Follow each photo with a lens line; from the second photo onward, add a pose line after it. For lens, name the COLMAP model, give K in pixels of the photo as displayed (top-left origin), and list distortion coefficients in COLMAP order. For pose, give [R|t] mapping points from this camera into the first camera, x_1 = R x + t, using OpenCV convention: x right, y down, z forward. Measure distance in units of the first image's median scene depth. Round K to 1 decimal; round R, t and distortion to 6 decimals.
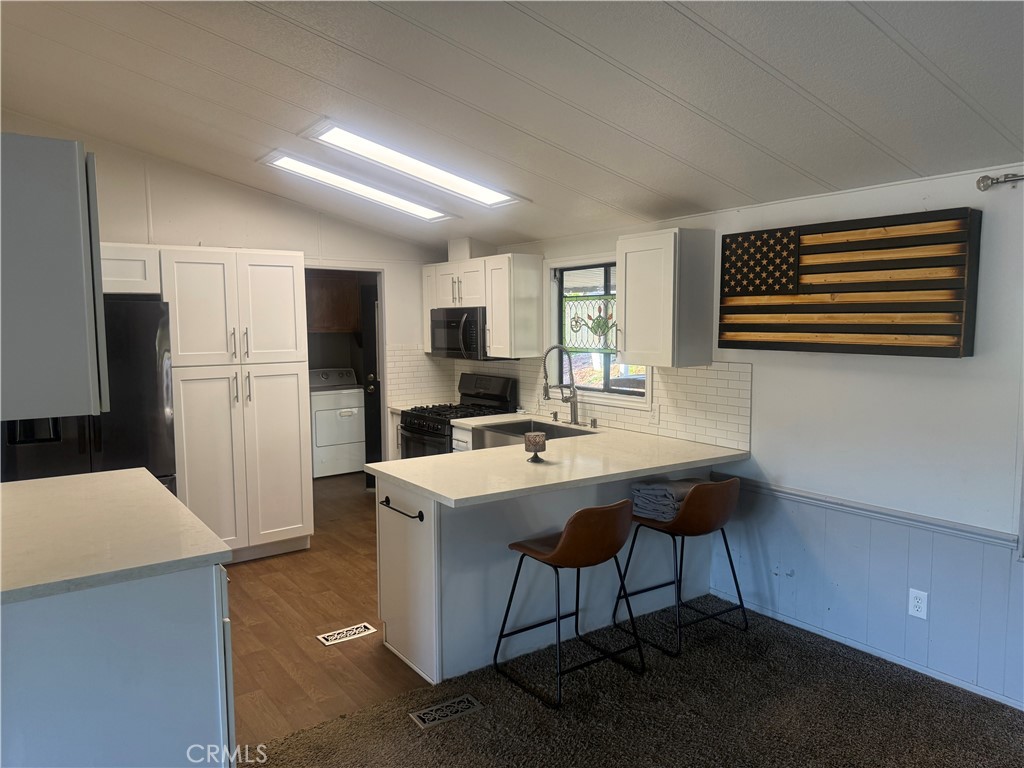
lens RADIAL K [[720.4, 0, 512.0], [0, 720.4, 384.0], [0, 0, 1]] dist [0.126367, -0.001466]
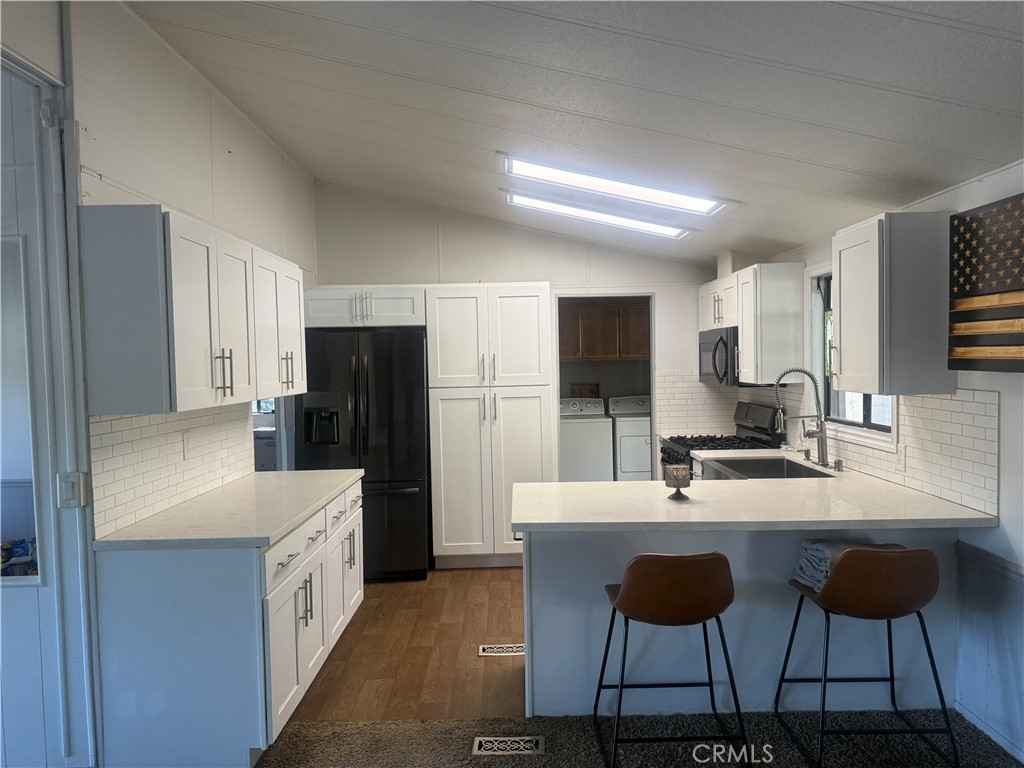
lens RADIAL K [[729.6, 0, 526.5], [0, 729.6, 389.0], [0, 0, 1]] dist [0.063215, -0.048623]
pose [[0.828560, 0.014213, -0.559720, 0.308525], [-0.035299, 0.999015, -0.026886, 0.004226], [0.558786, 0.042034, 0.828246, 0.133998]]
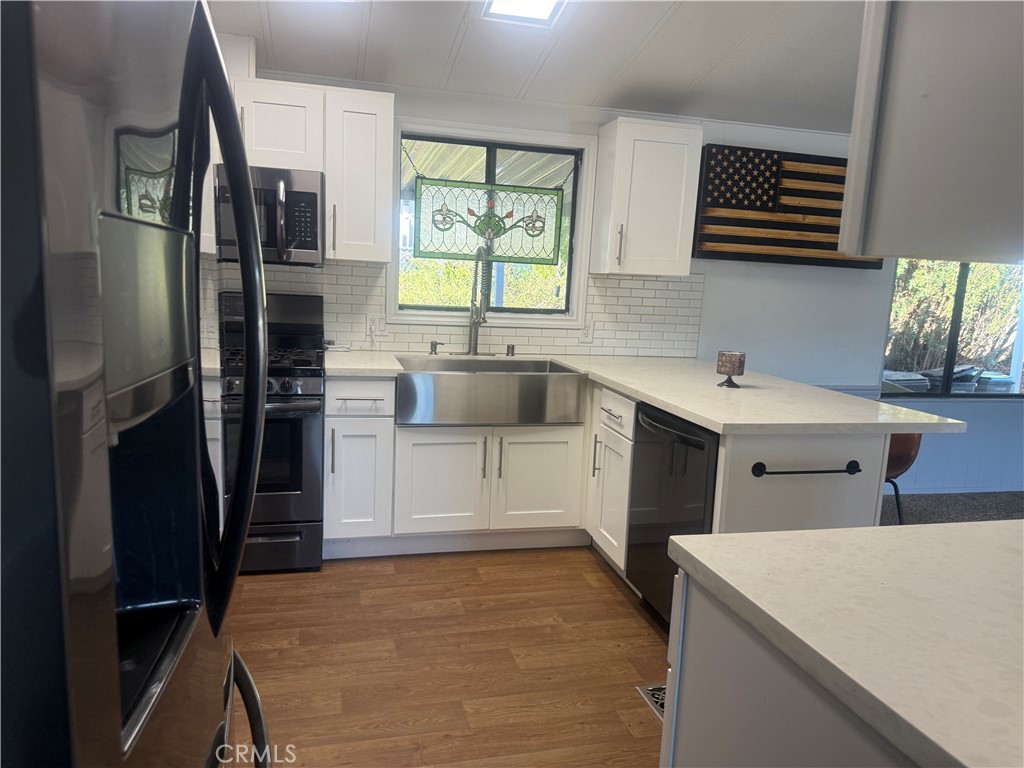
lens RADIAL K [[727.6, 0, 539.0], [0, 727.6, 387.1], [0, 0, 1]] dist [0.051260, -0.029263]
pose [[0.347829, -0.123729, 0.929358, -0.669419], [0.034955, 0.992276, 0.119023, 0.000214], [-0.936906, -0.008914, 0.349468, 0.751154]]
